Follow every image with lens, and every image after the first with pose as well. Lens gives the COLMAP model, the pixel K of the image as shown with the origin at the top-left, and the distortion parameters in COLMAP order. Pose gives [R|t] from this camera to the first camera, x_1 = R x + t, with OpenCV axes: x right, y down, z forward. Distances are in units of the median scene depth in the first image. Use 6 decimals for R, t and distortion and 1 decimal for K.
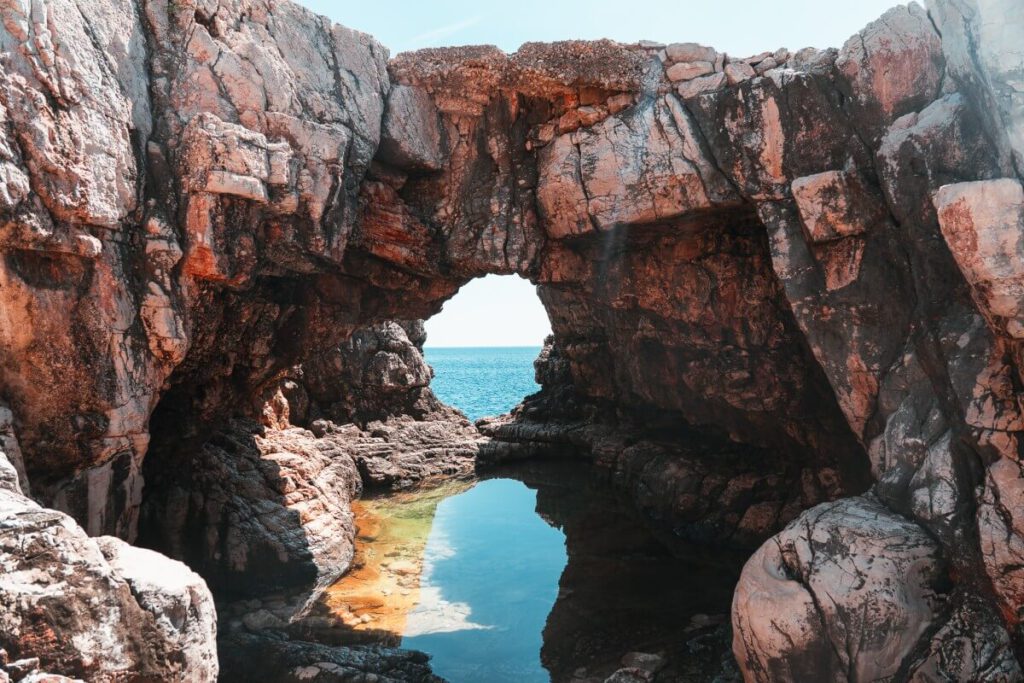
lens RADIAL K [[625.0, 0, 509.5], [0, 625.0, 347.9], [0, 0, 1]] dist [-0.021549, -0.000521]
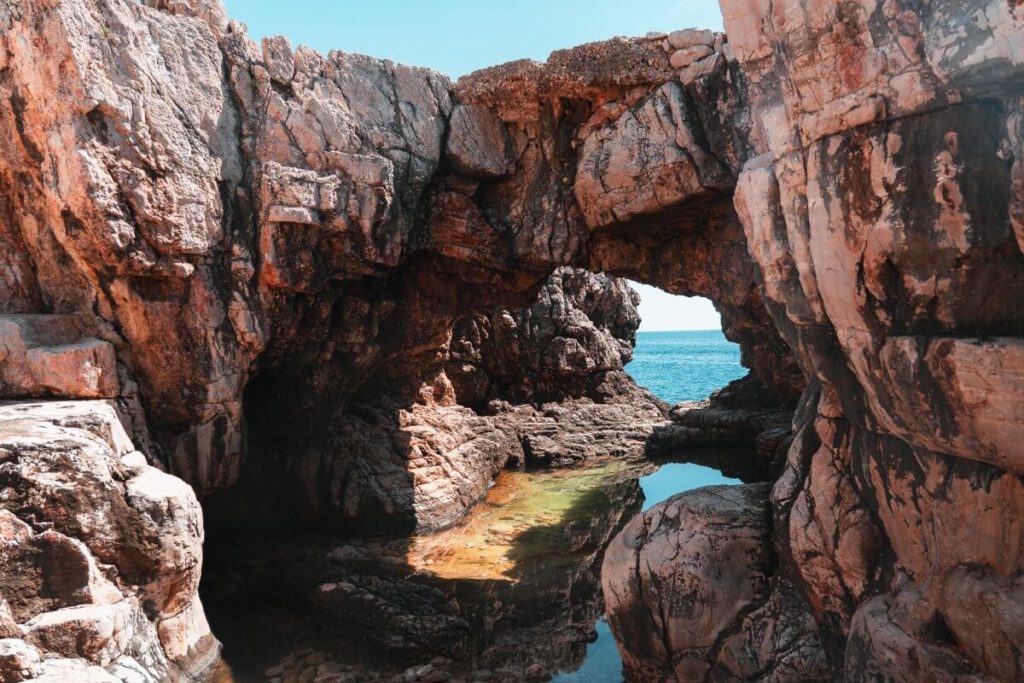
lens RADIAL K [[625.0, 0, 509.5], [0, 625.0, 347.9], [0, 0, 1]] dist [-0.021549, -0.000521]
pose [[0.932110, -0.006291, -0.362120, 0.415824], [0.015570, 0.999621, 0.022712, -0.003180], [0.361840, -0.026808, 0.931855, -0.056560]]
